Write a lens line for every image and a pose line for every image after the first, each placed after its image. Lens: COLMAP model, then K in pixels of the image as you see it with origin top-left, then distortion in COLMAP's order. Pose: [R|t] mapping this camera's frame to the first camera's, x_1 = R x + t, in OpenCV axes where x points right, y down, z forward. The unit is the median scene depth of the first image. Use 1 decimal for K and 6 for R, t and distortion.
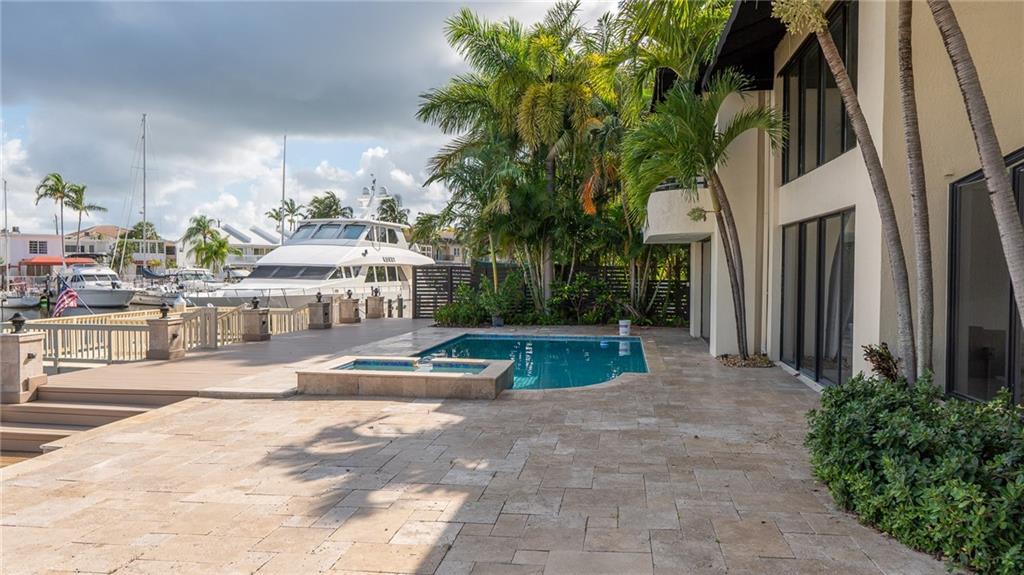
lens RADIAL K [[700.9, 0, 512.0], [0, 700.9, 287.5], [0, 0, 1]] dist [0.000621, -0.002790]
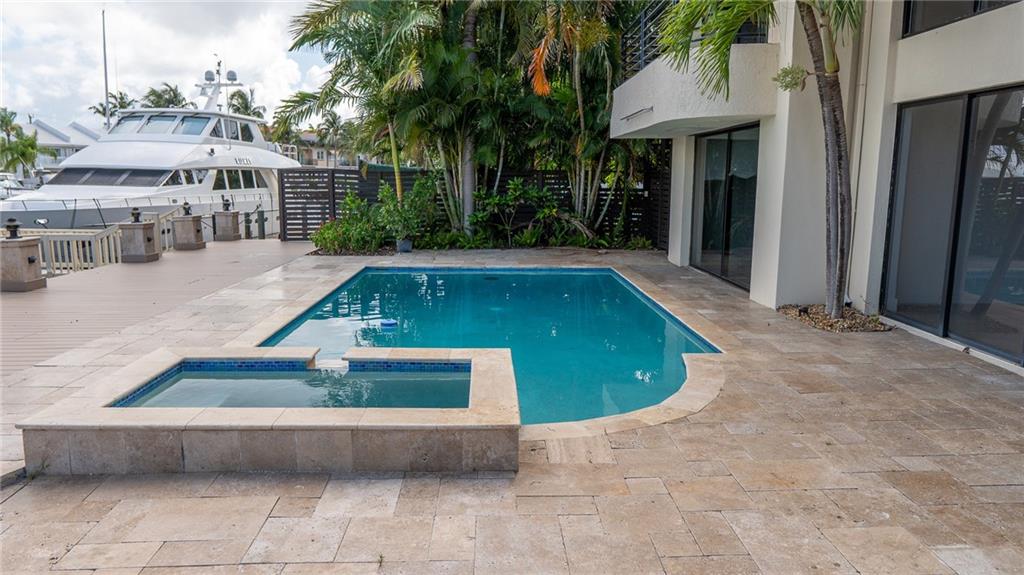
lens RADIAL K [[700.9, 0, 512.0], [0, 700.9, 287.5], [0, 0, 1]] dist [0.000621, -0.002790]
pose [[0.982444, -0.026206, 0.184708, -0.044387], [0.001521, 0.991177, 0.132538, -0.004782], [-0.186551, -0.129930, 0.973816, 0.249070]]
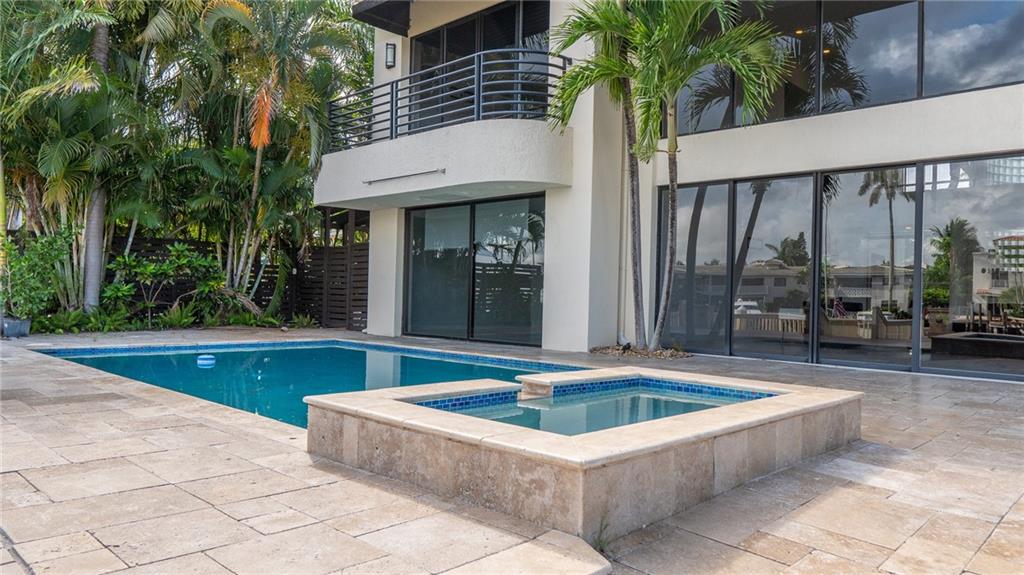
lens RADIAL K [[700.9, 0, 512.0], [0, 700.9, 287.5], [0, 0, 1]] dist [0.000621, -0.002790]
pose [[0.570060, 0.017706, 0.821412, -0.228874], [0.000027, 0.999767, -0.021568, 0.029089], [-0.821603, 0.012317, 0.569927, 0.389364]]
